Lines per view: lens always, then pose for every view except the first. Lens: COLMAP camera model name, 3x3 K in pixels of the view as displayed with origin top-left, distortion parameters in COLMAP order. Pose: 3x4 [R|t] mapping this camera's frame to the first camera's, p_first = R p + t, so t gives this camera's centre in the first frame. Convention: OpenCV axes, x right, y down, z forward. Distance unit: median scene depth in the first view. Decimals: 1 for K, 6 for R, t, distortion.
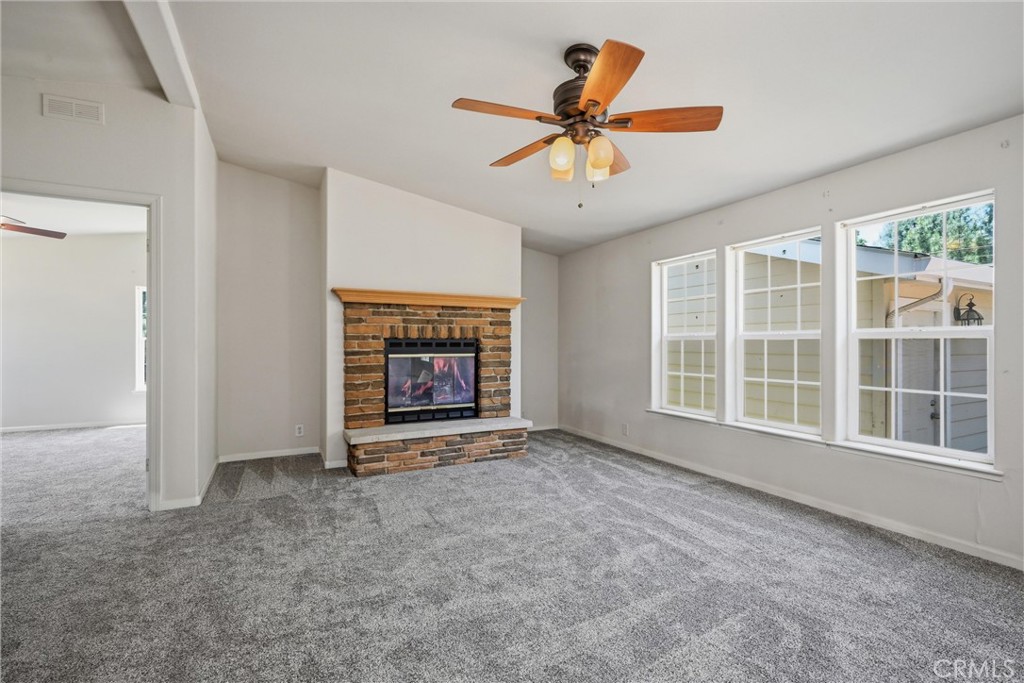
lens RADIAL K [[466.8, 0, 517.4], [0, 466.8, 345.6], [0, 0, 1]] dist [0.000178, 0.000059]
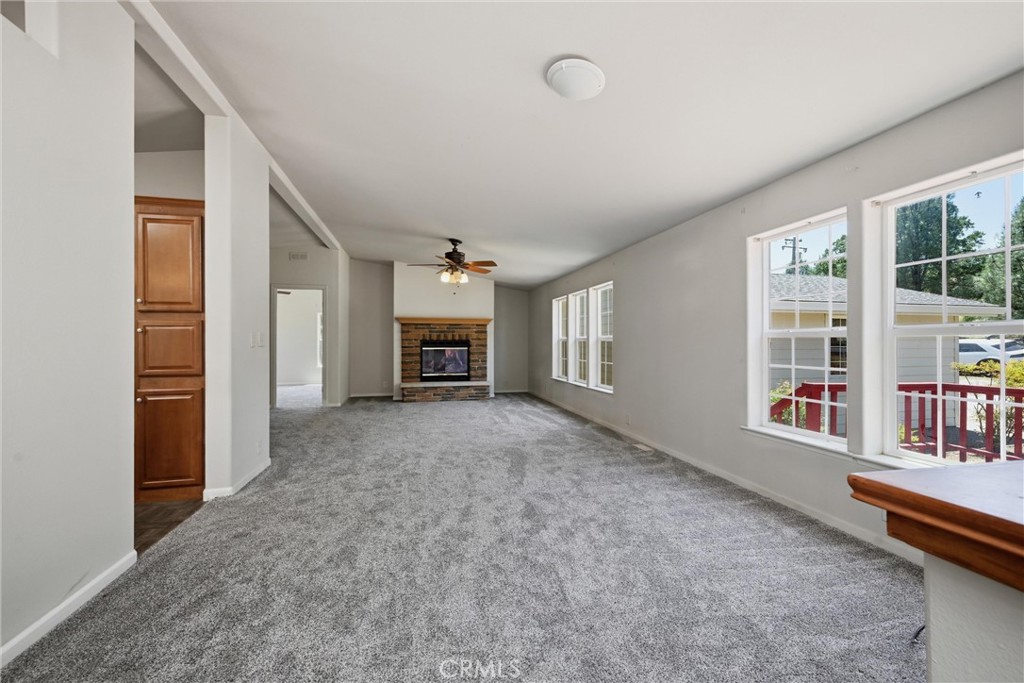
lens RADIAL K [[415.0, 0, 512.0], [0, 415.0, 341.5], [0, 0, 1]] dist [0.000074, 0.000025]
pose [[0.970435, -0.001301, -0.241359, 0.528785], [0.000351, 0.999992, -0.003981, -0.001721], [0.241362, 0.003779, 0.970428, -0.661280]]
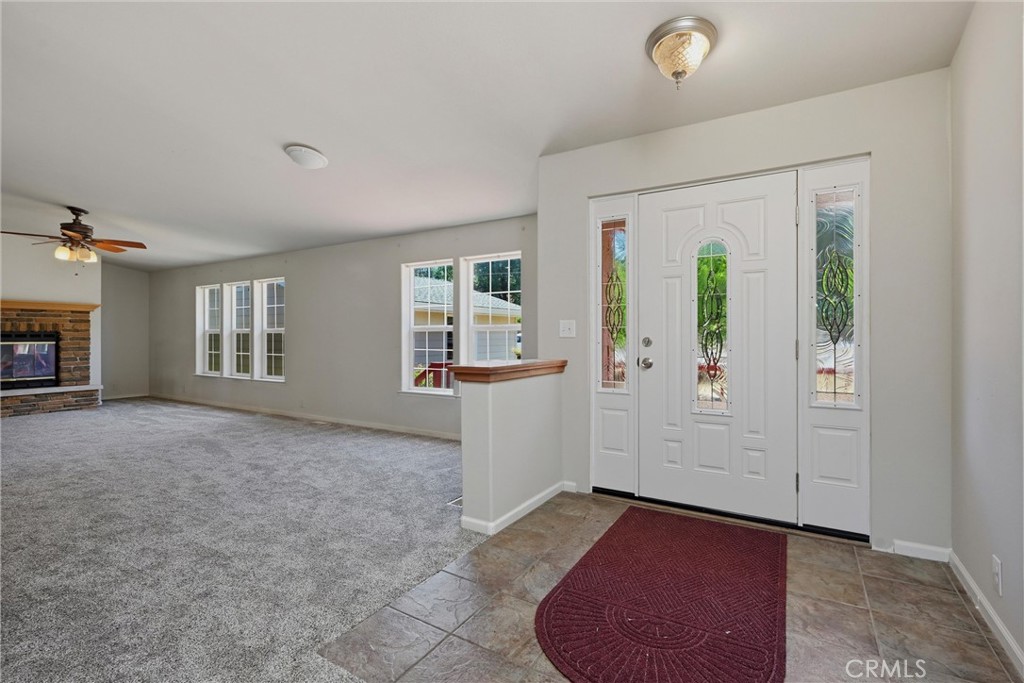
lens RADIAL K [[472.9, 0, 514.4], [0, 472.9, 336.7], [0, 0, 1]] dist [0.000924, 0.000013]
pose [[0.853760, -0.003142, 0.520657, 0.374867], [0.002509, 0.999995, 0.001919, 0.001915], [-0.520660, -0.000332, 0.853764, -1.033204]]
